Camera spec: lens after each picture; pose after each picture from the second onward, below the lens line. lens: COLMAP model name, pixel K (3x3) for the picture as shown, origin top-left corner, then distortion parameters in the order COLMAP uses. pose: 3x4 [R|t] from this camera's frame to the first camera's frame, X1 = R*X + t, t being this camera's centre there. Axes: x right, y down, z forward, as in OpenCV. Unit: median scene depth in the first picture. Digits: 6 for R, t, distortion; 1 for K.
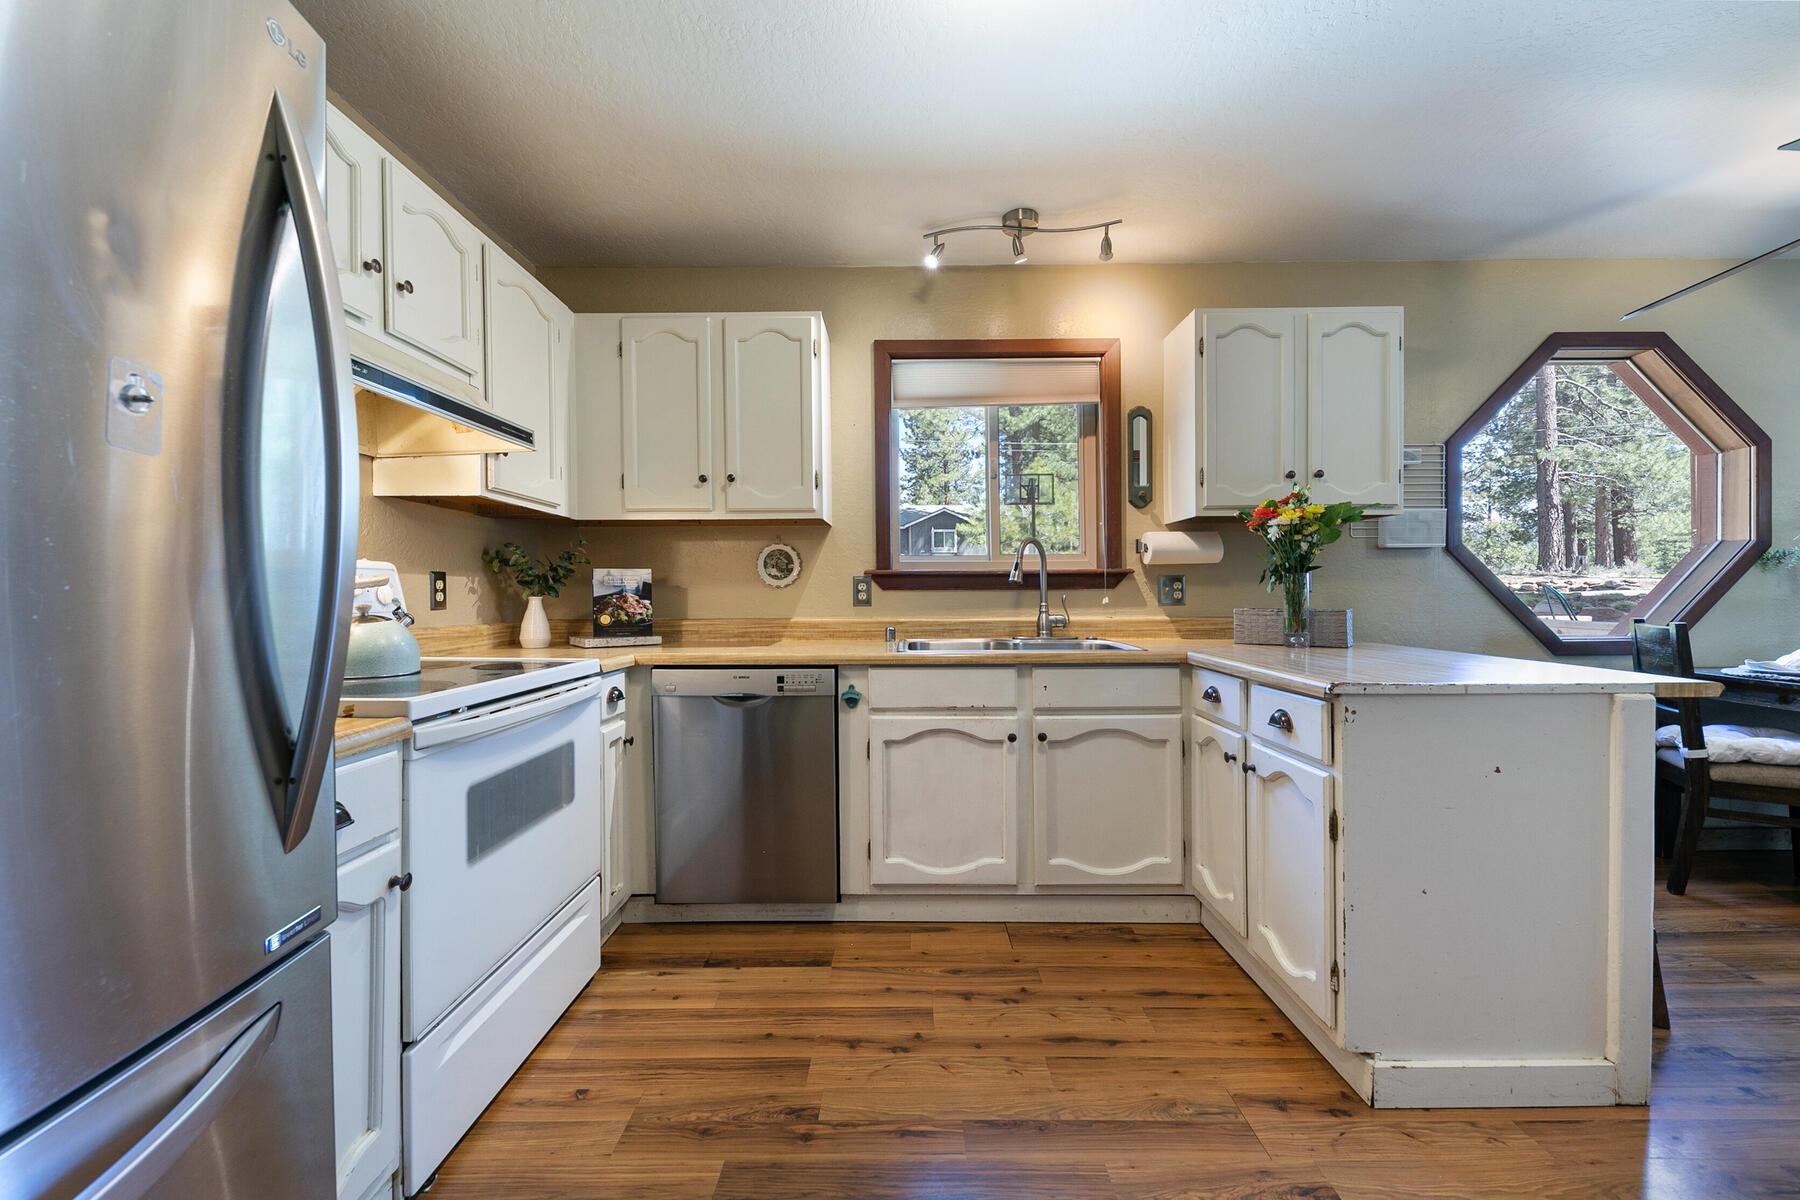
lens RADIAL K [[677.9, 0, 900.0], [0, 677.9, 600.0], [0, 0, 1]] dist [0.001443, -0.000296]
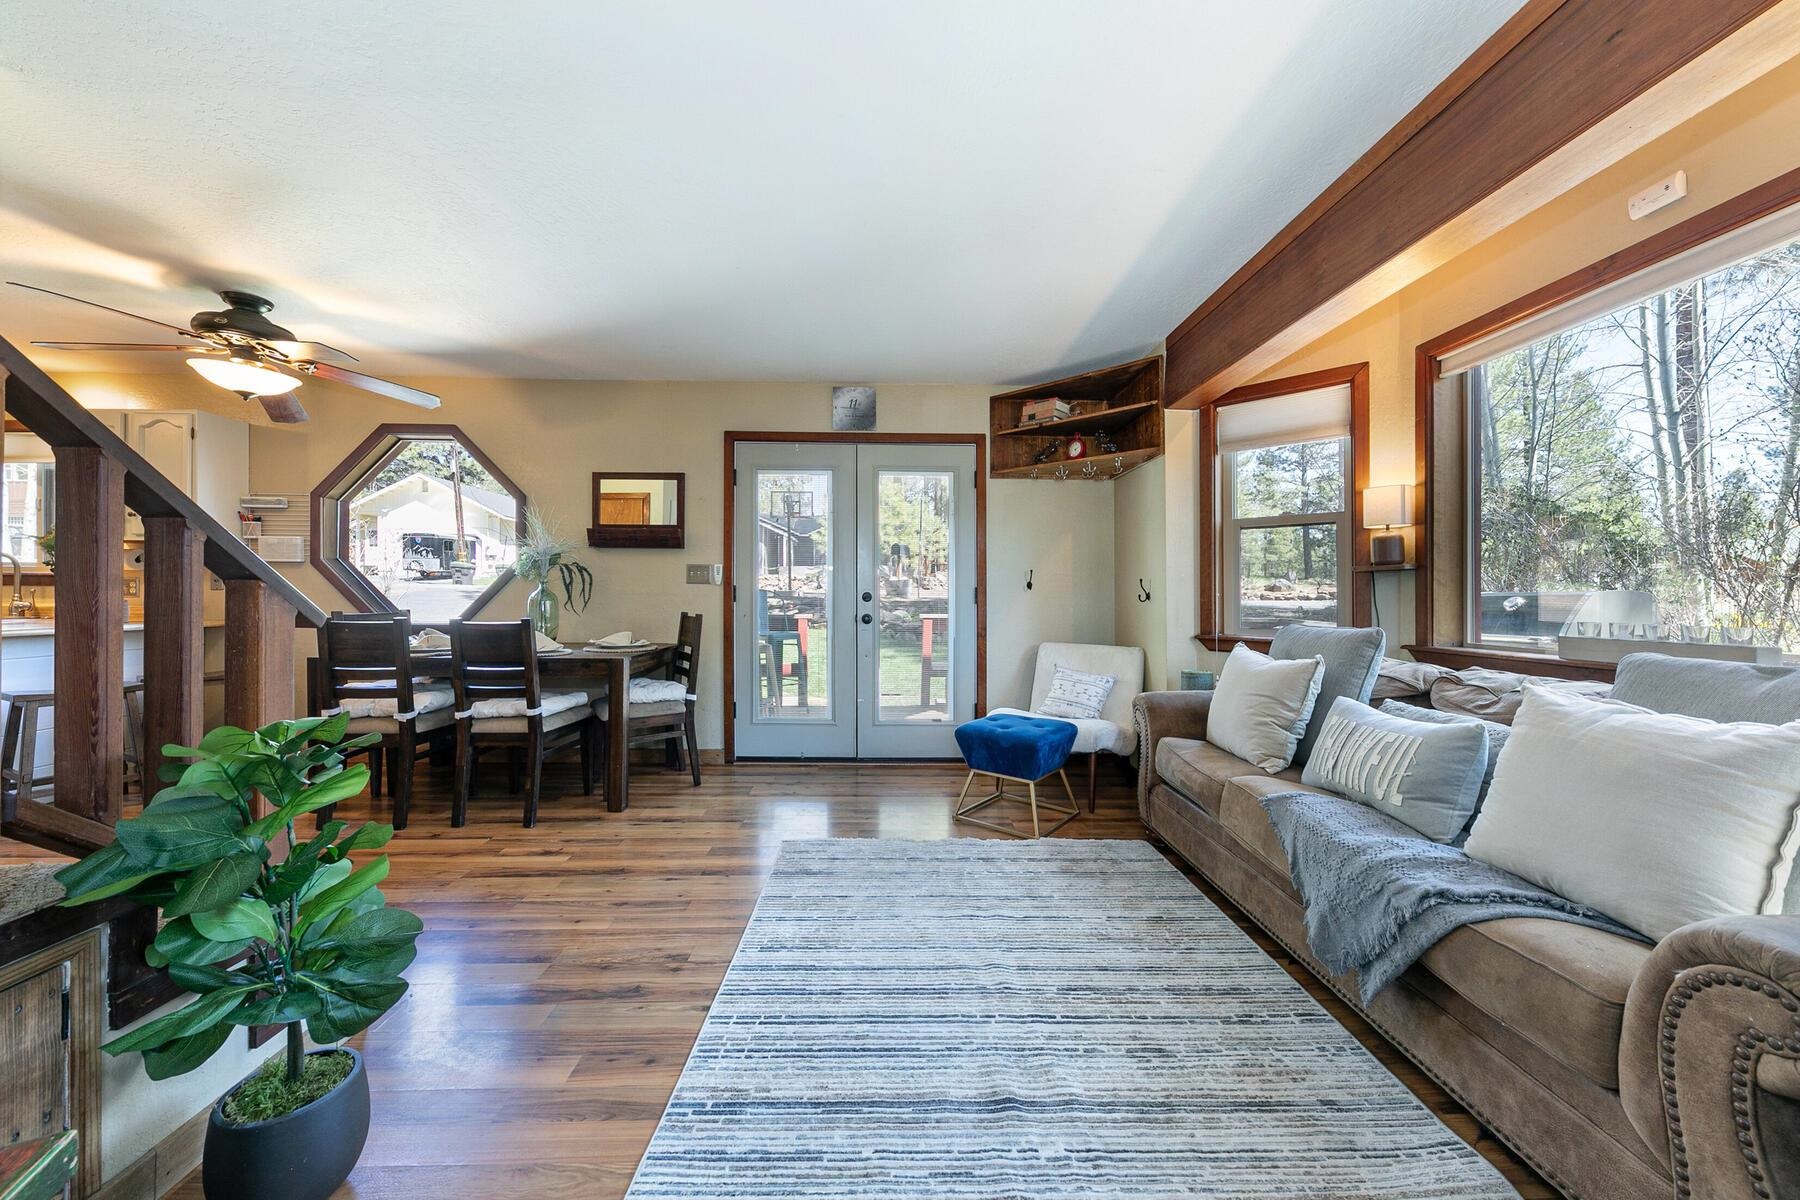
lens RADIAL K [[629.6, 0, 900.0], [0, 629.6, 600.0], [0, 0, 1]] dist [0.006672, -0.003973]
pose [[0.999450, 0.014023, 0.030056, 2.285177], [-0.013901, 0.999894, -0.004250, -0.004486], [-0.030113, 0.003830, 0.999539, -0.500634]]
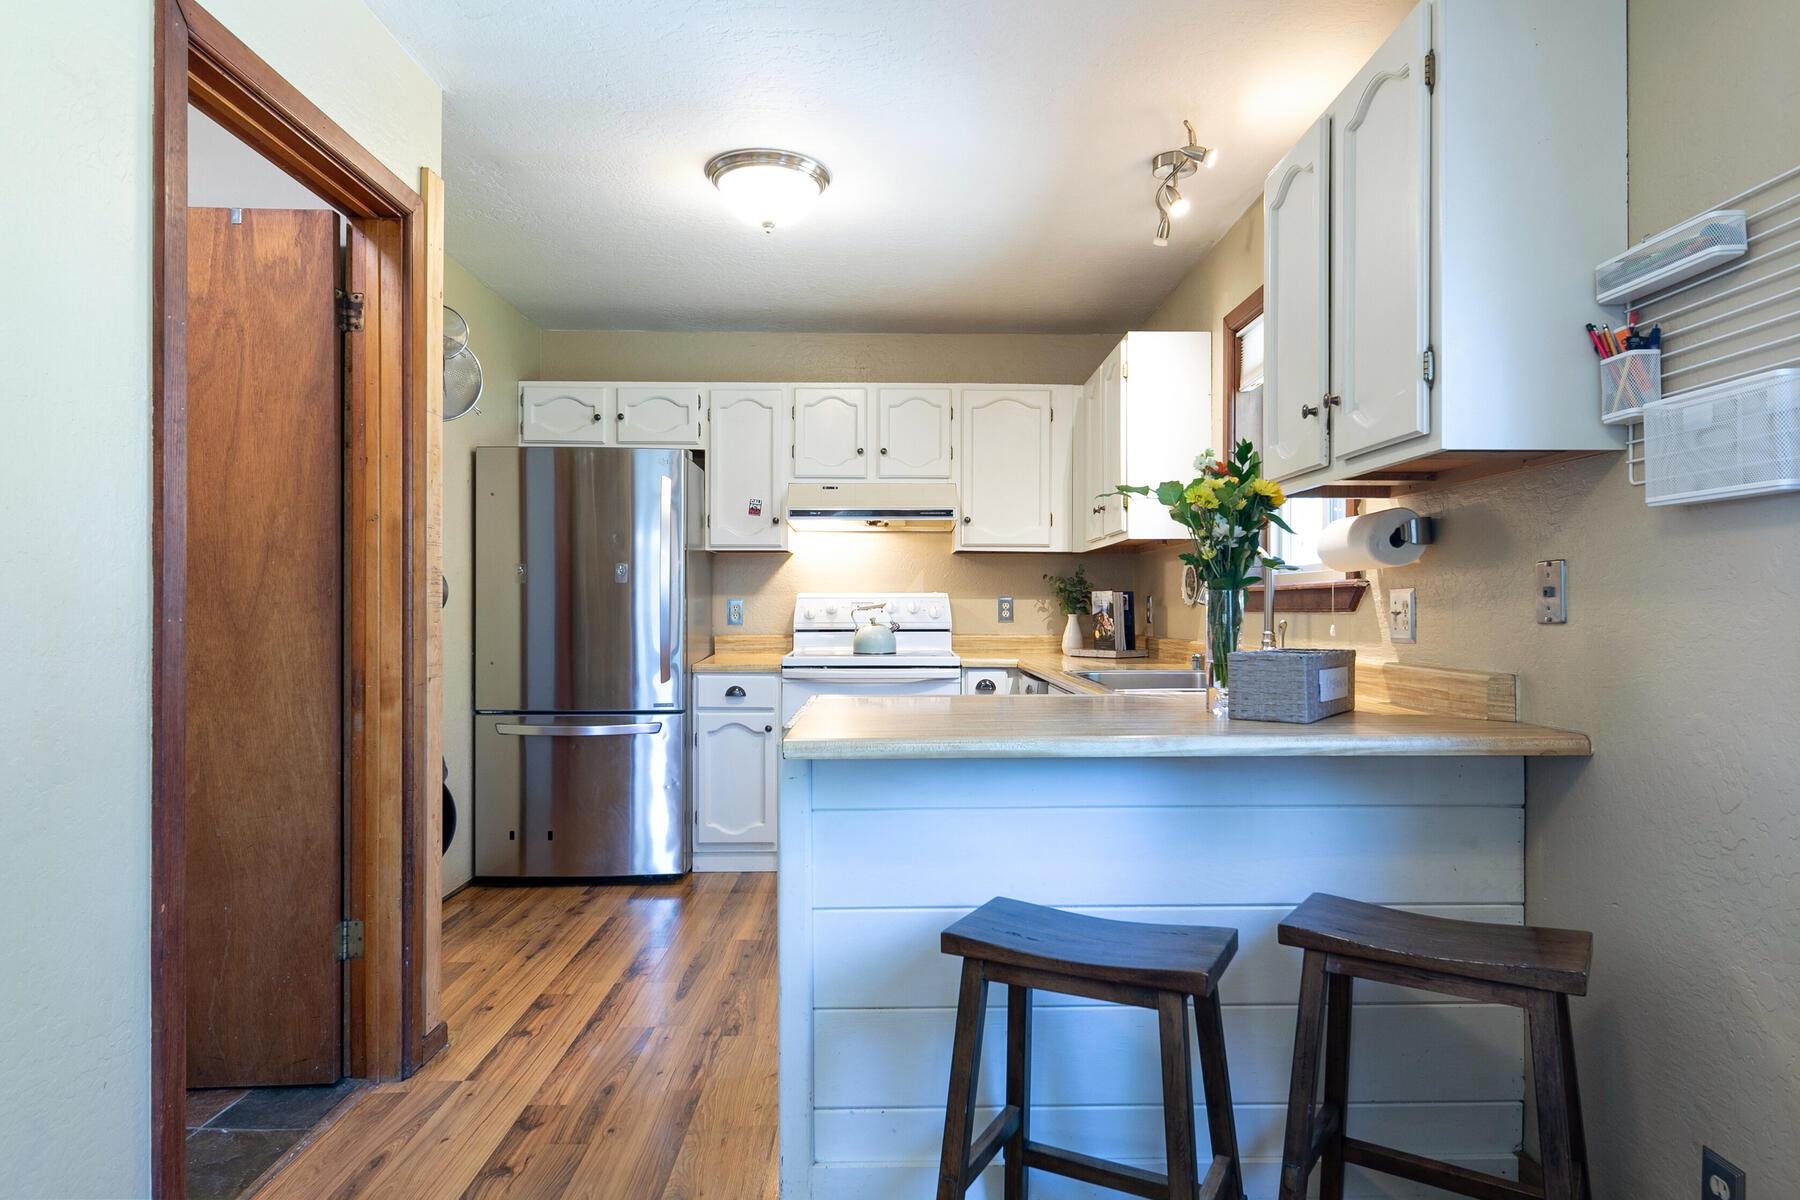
lens RADIAL K [[1041.0, 0, 902.7], [0, 1041.0, 606.1], [0, 0, 1]] dist [-0.000528, -0.002249]
pose [[0.022422, 0.003272, -0.999743, 1.380081], [-0.010021, 0.999945, 0.003048, -0.022541], [0.999698, 0.009950, 0.022453, 0.623434]]
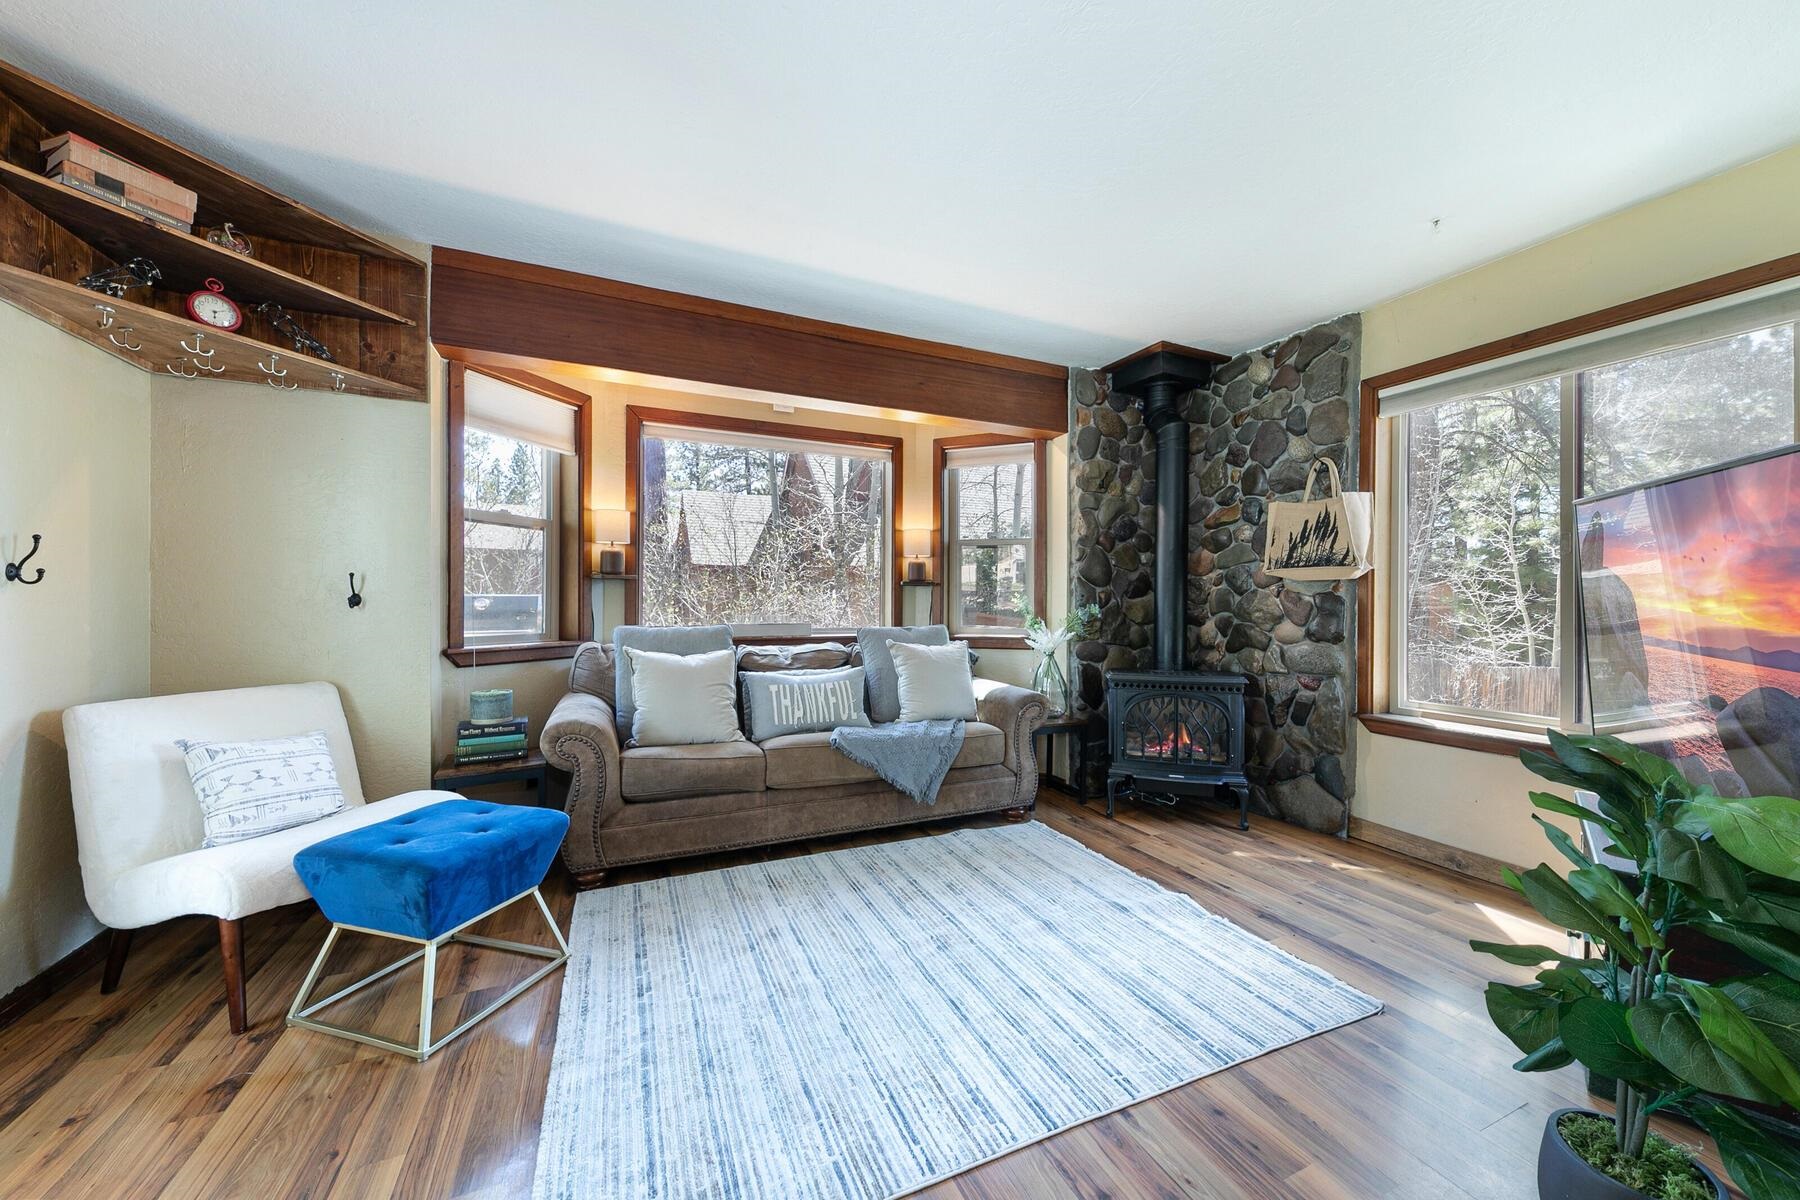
lens RADIAL K [[648.4, 0, 903.0], [0, 648.4, 604.3], [0, 0, 1]] dist [0.008457, -0.000196]
pose [[-0.410076, 0.001169, 0.912051, 1.688793], [0.005068, 0.999987, 0.000996, -0.015982], [-0.912037, 0.005031, -0.410076, 0.537673]]
